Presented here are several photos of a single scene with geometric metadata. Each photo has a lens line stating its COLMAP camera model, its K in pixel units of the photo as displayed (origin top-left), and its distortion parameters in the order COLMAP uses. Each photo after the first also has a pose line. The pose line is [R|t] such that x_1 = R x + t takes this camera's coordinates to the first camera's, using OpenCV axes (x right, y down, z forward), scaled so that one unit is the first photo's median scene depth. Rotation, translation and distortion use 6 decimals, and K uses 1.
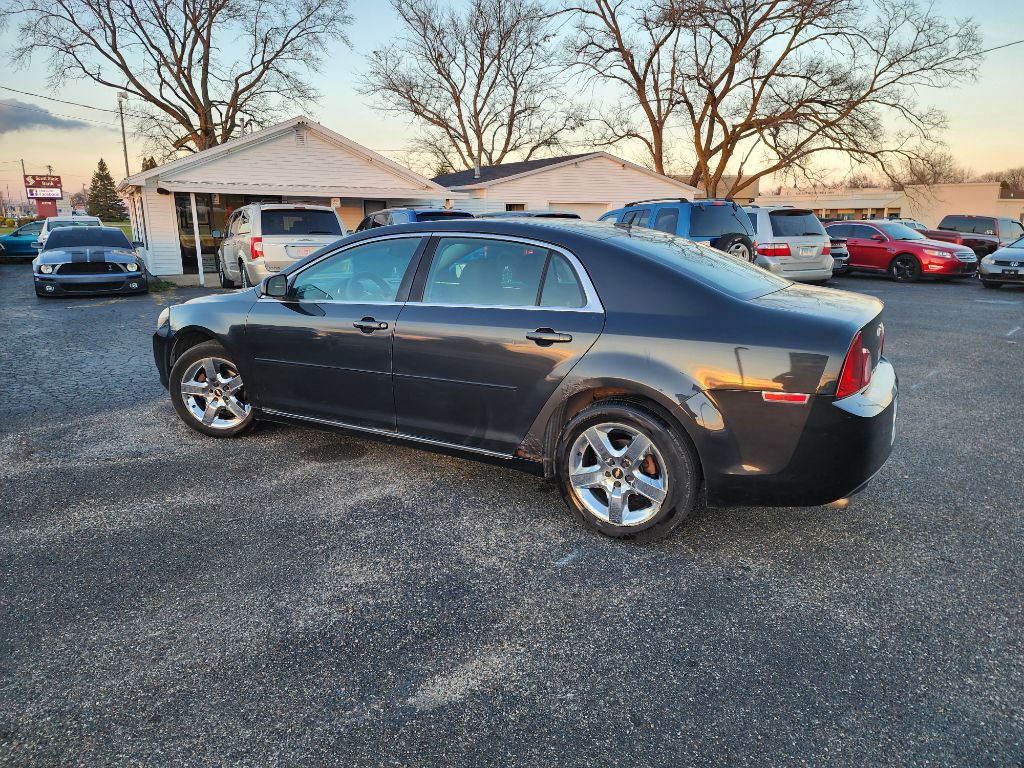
lens RADIAL K [[679.2, 0, 523.6], [0, 679.2, 385.4], [0, 0, 1]] dist [0.080646, -0.065533]
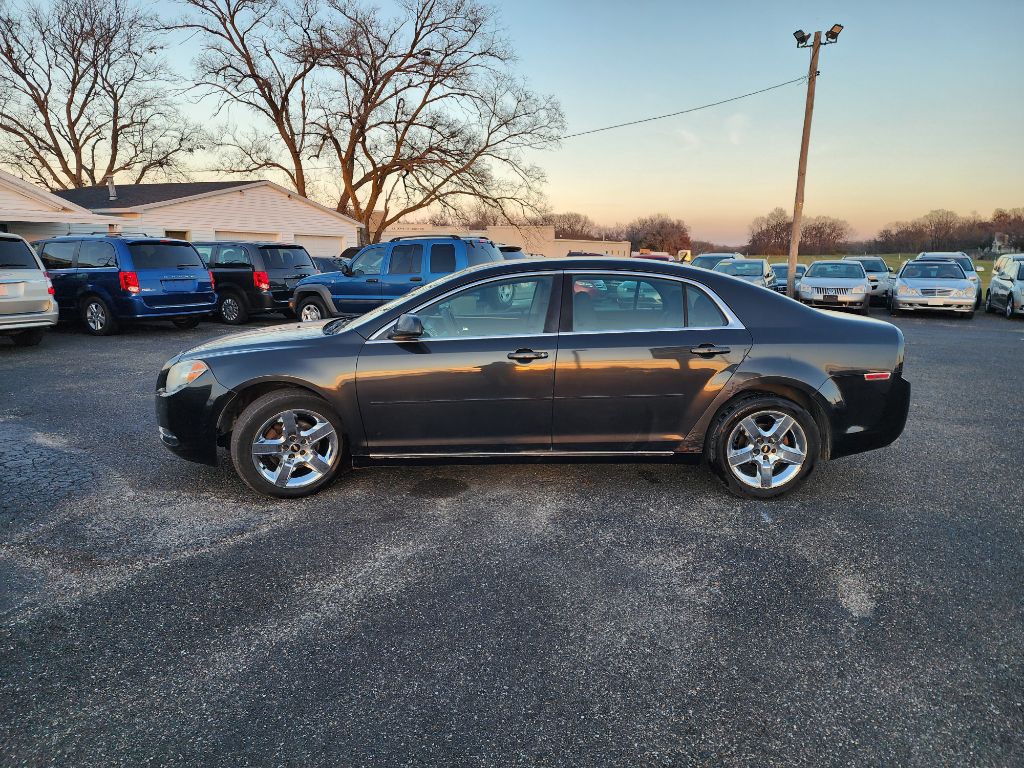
lens RADIAL K [[684.9, 0, 518.6], [0, 684.9, 384.0], [0, 0, 1]] dist [0.080519, -0.068923]
pose [[0.841087, -0.095920, 0.532327, -0.100625], [0.120615, 0.992630, -0.011712, -0.003993], [-0.527280, 0.074057, 0.846458, 0.011203]]
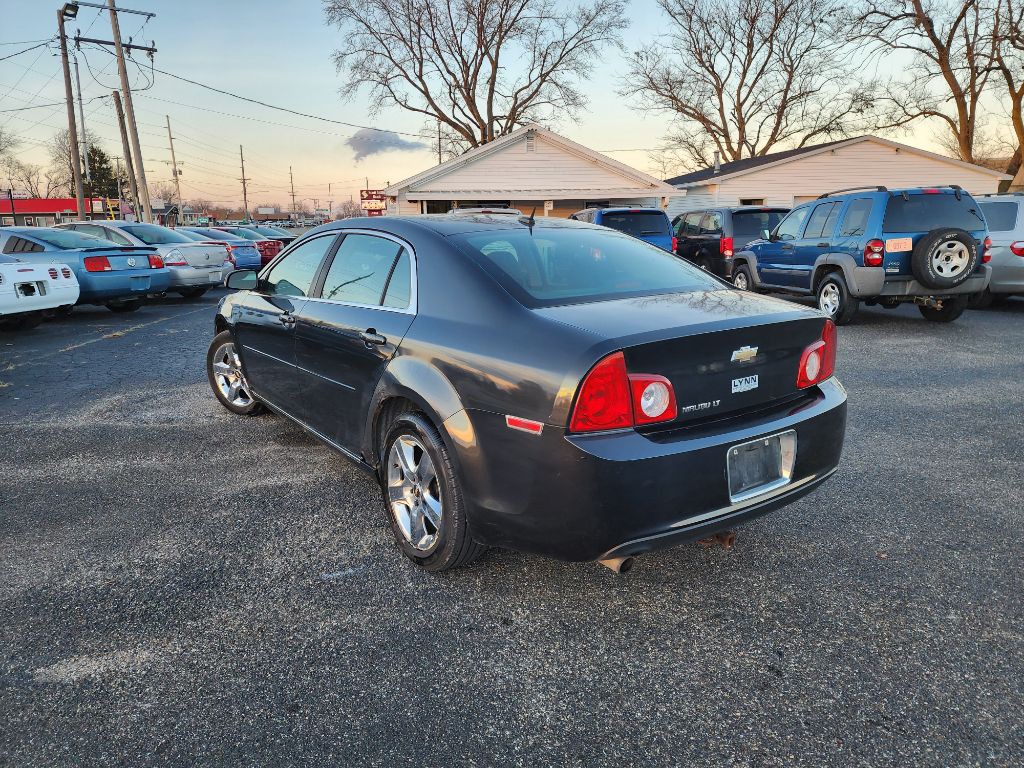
lens RADIAL K [[684.5, 0, 512.0], [0, 684.5, 384.0], [0, 0, 1]] dist [0.072634, -0.061620]
pose [[0.911607, 0.080276, -0.403149, 0.063898], [-0.082231, 0.996535, 0.012490, -0.003755], [0.402754, 0.021766, 0.915049, 0.021593]]
